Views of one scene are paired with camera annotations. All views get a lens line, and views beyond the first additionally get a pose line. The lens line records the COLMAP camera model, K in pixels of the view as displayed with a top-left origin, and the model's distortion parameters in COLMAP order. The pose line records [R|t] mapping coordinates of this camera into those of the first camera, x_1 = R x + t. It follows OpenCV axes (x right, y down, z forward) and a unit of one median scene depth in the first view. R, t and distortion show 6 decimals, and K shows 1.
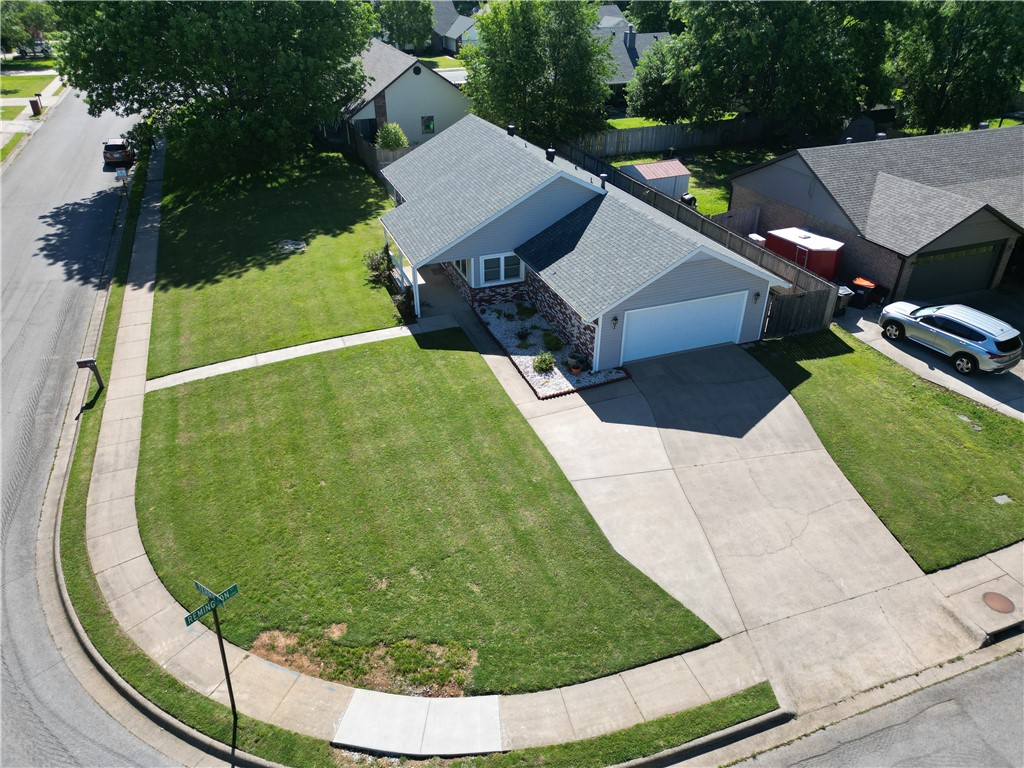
lens RADIAL K [[714.5, 0, 509.6], [0, 714.5, 384.8], [0, 0, 1]] dist [0.076707, -0.077792]
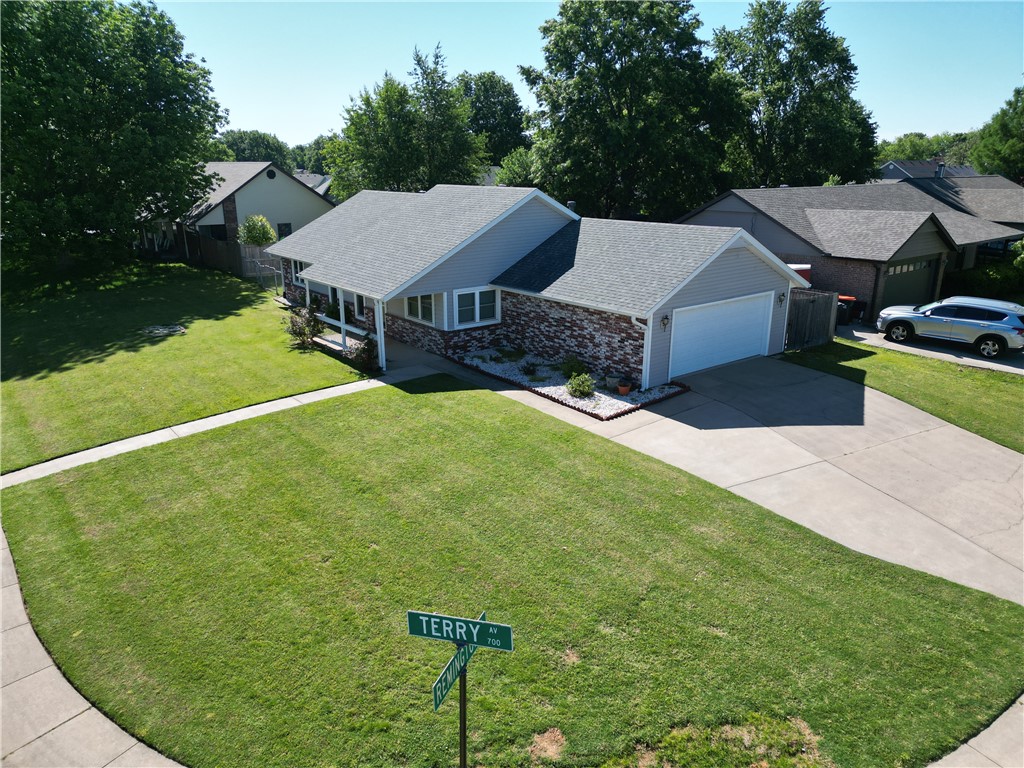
lens RADIAL K [[714.5, 0, 509.6], [0, 714.5, 384.8], [0, 0, 1]] dist [0.076707, -0.077792]
pose [[0.951833, -0.090143, 0.293066, -0.269679], [0.158785, 0.962573, -0.219635, 0.133445], [-0.262299, 0.255590, 0.930523, 0.297970]]
